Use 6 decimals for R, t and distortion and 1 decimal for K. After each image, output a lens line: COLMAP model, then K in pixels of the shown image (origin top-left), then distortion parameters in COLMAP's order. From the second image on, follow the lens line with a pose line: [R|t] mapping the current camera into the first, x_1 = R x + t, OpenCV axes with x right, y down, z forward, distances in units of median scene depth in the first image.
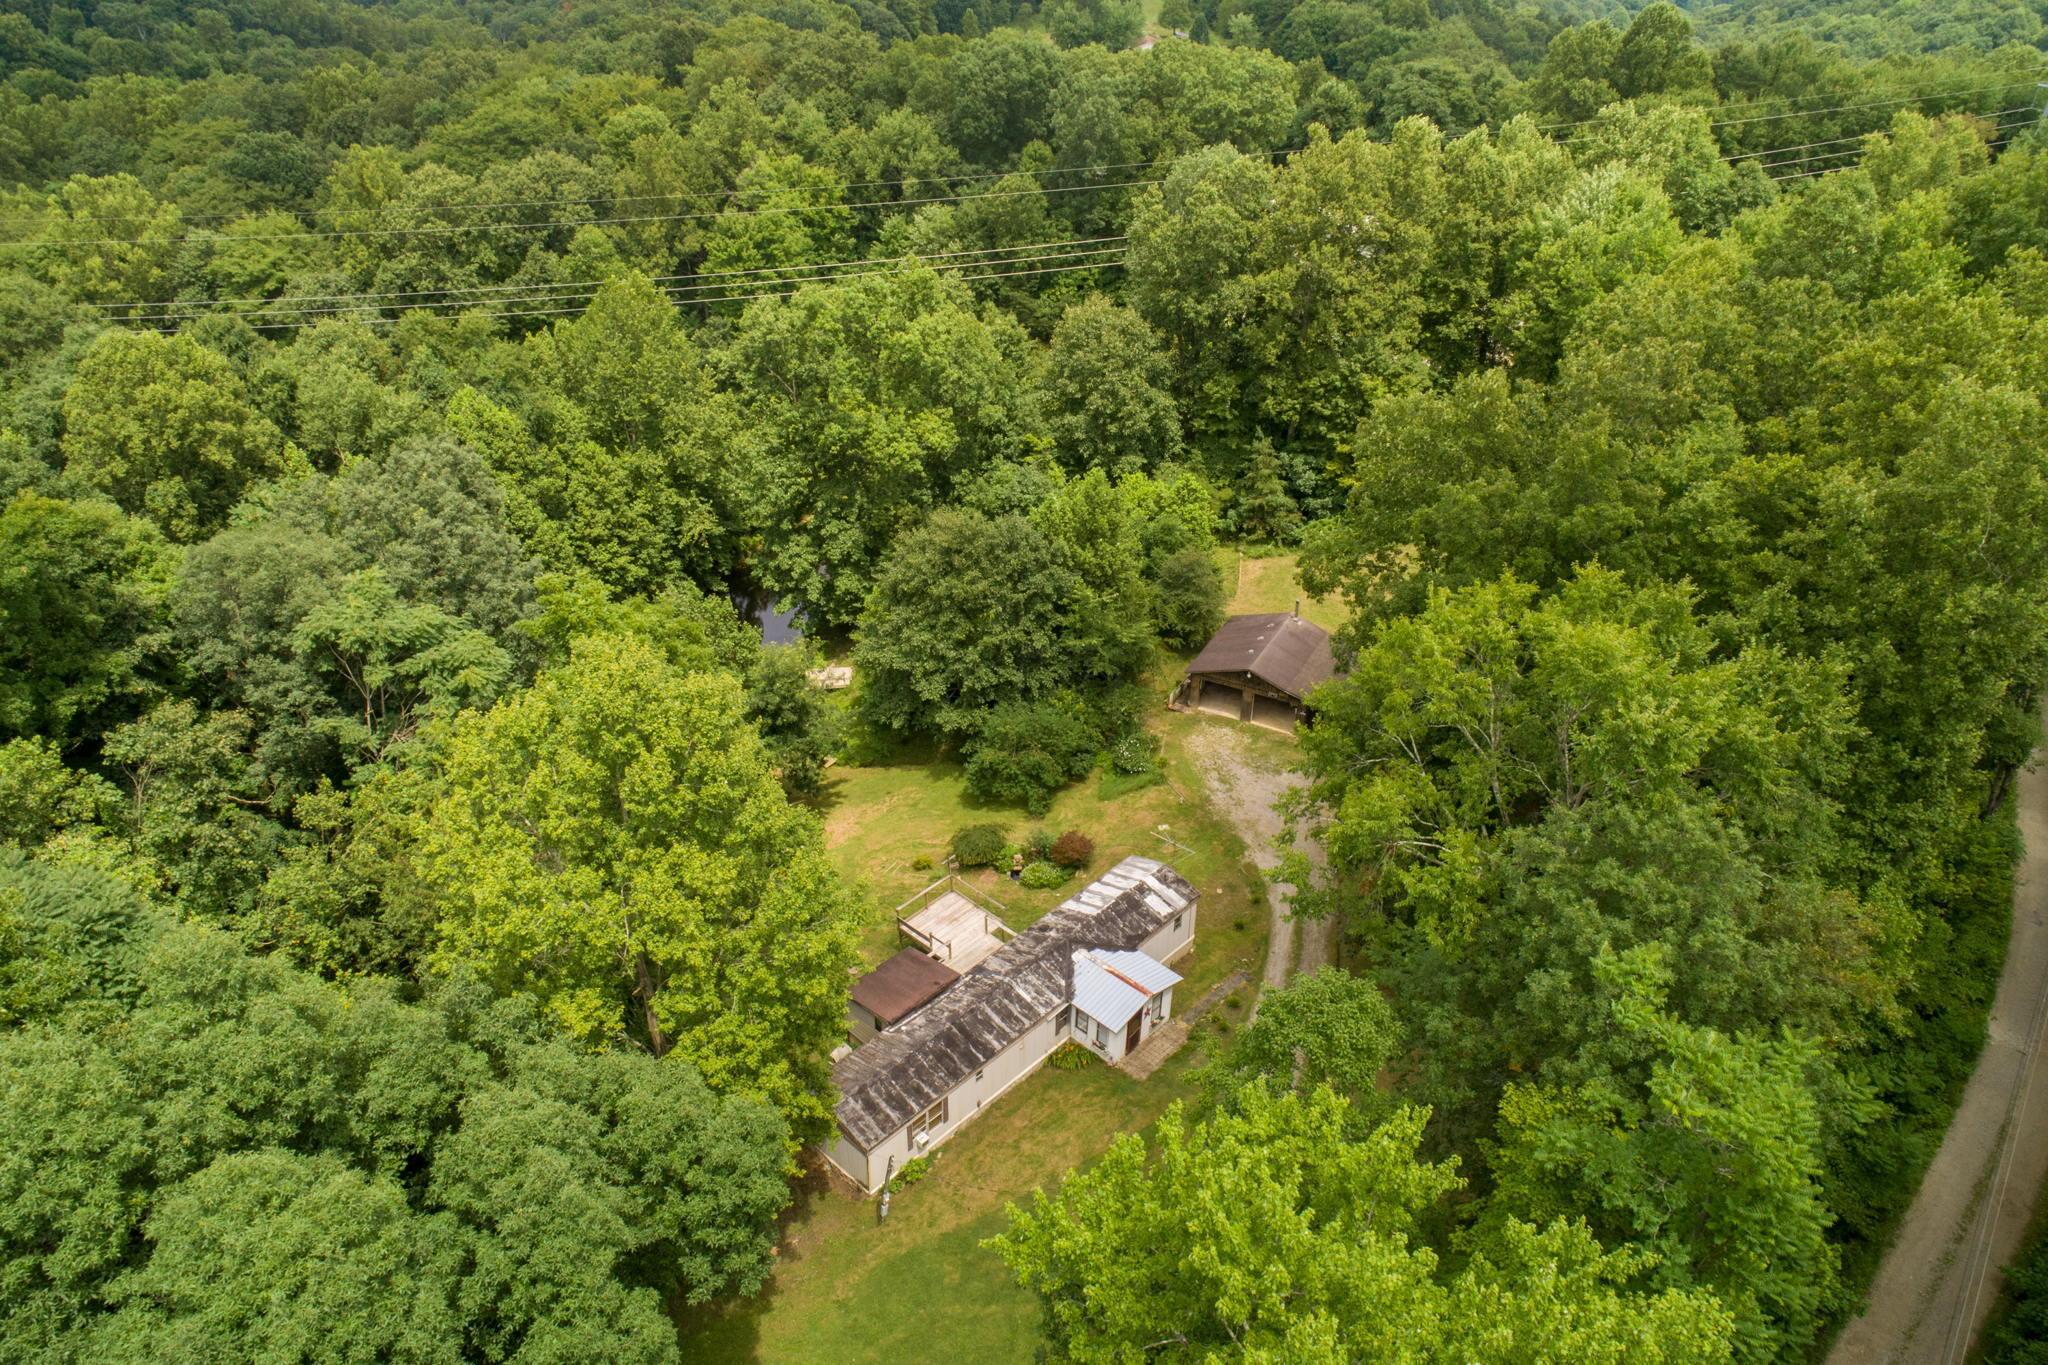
lens RADIAL K [[1387.0, 0, 1024.0], [0, 1387.0, 682.5], [0, 0, 1]] dist [-0.004762, 0.009498]
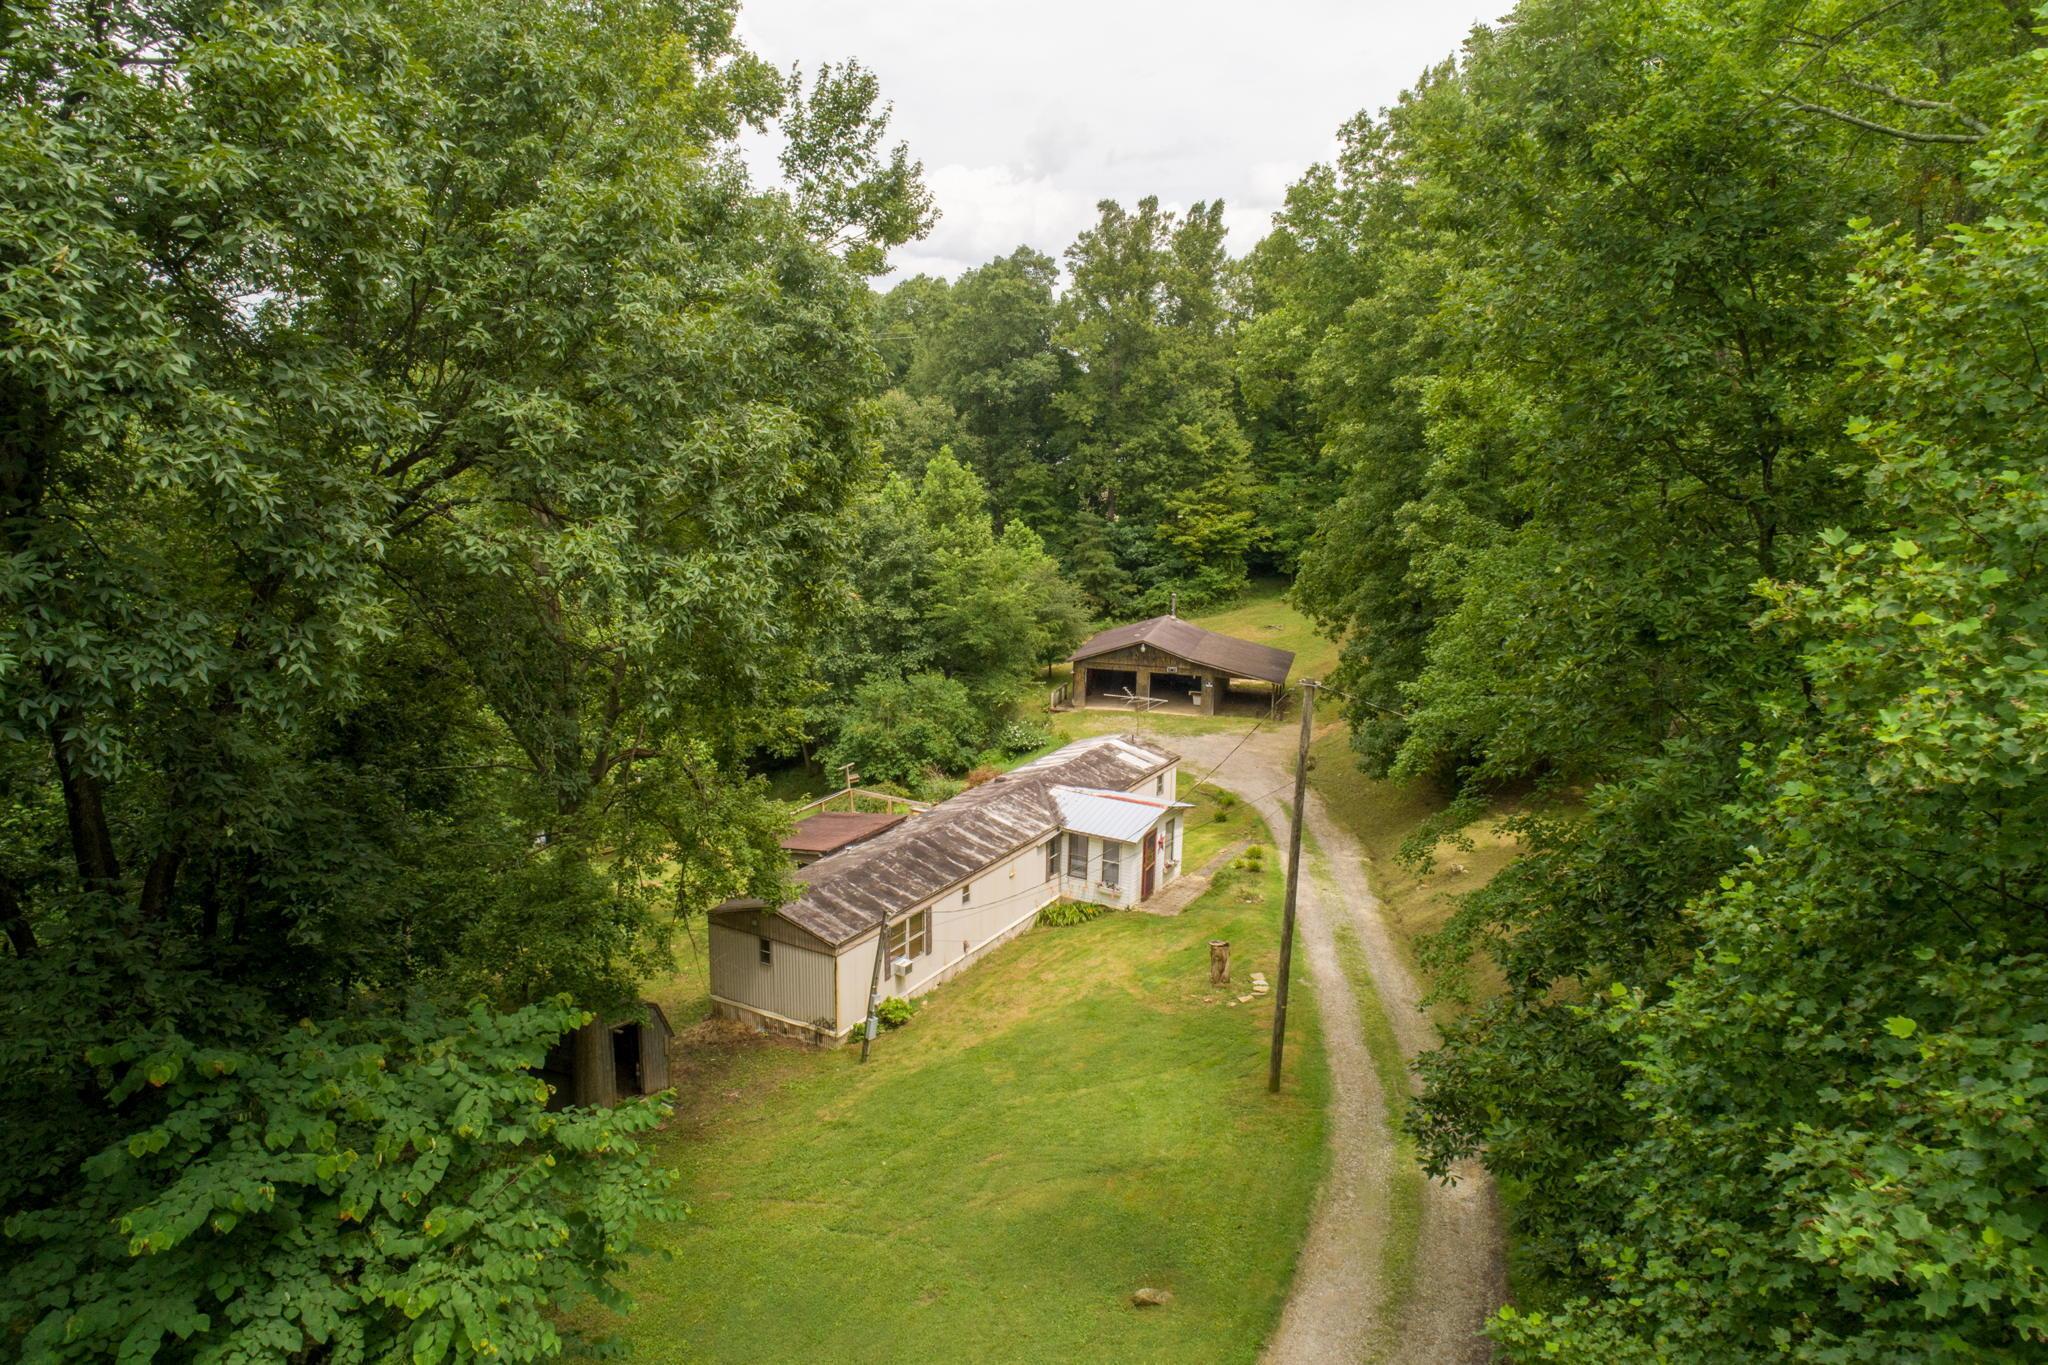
lens RADIAL K [[1436.3, 0, 1022.9], [0, 1436.3, 675.0], [0, 0, 1]] dist [-0.005370, 0.009649]
pose [[0.973450, -0.051492, 0.223031, -0.109384], [0.122344, 0.940557, -0.316835, 0.281942], [-0.193459, 0.335710, 0.921885, 0.198766]]
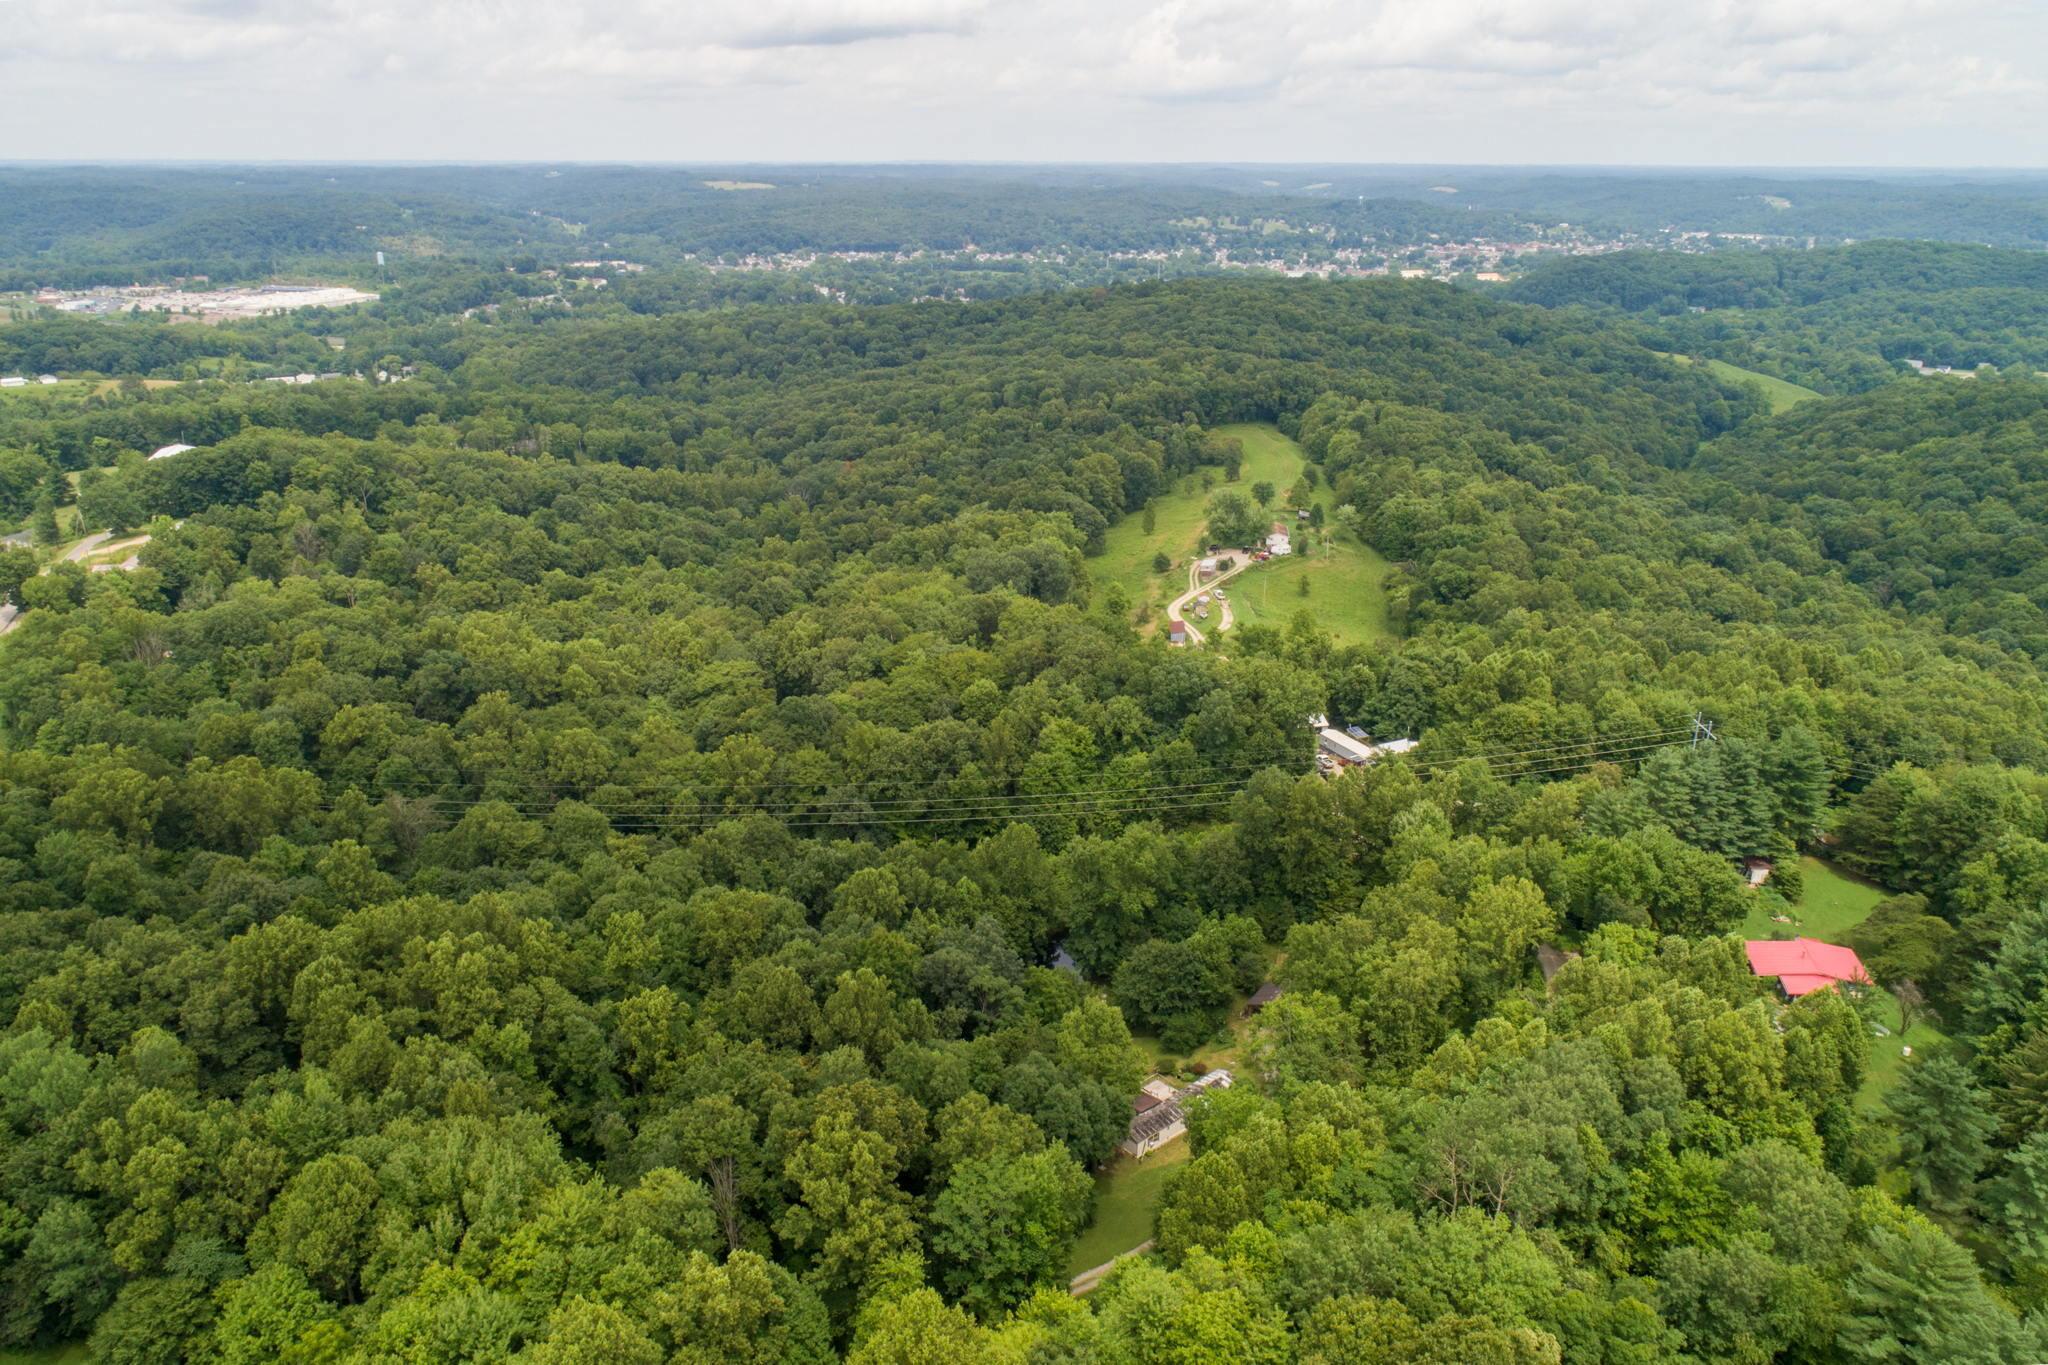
lens RADIAL K [[1456.1, 0, 1024.0], [0, 1456.1, 682.5], [0, 0, 1]] dist [-0.003163, 0.007827]
pose [[0.994110, 0.018918, -0.106709, -0.016302], [-0.039800, 0.979572, -0.197115, -0.044960], [0.100800, 0.200201, 0.974556, -1.848330]]
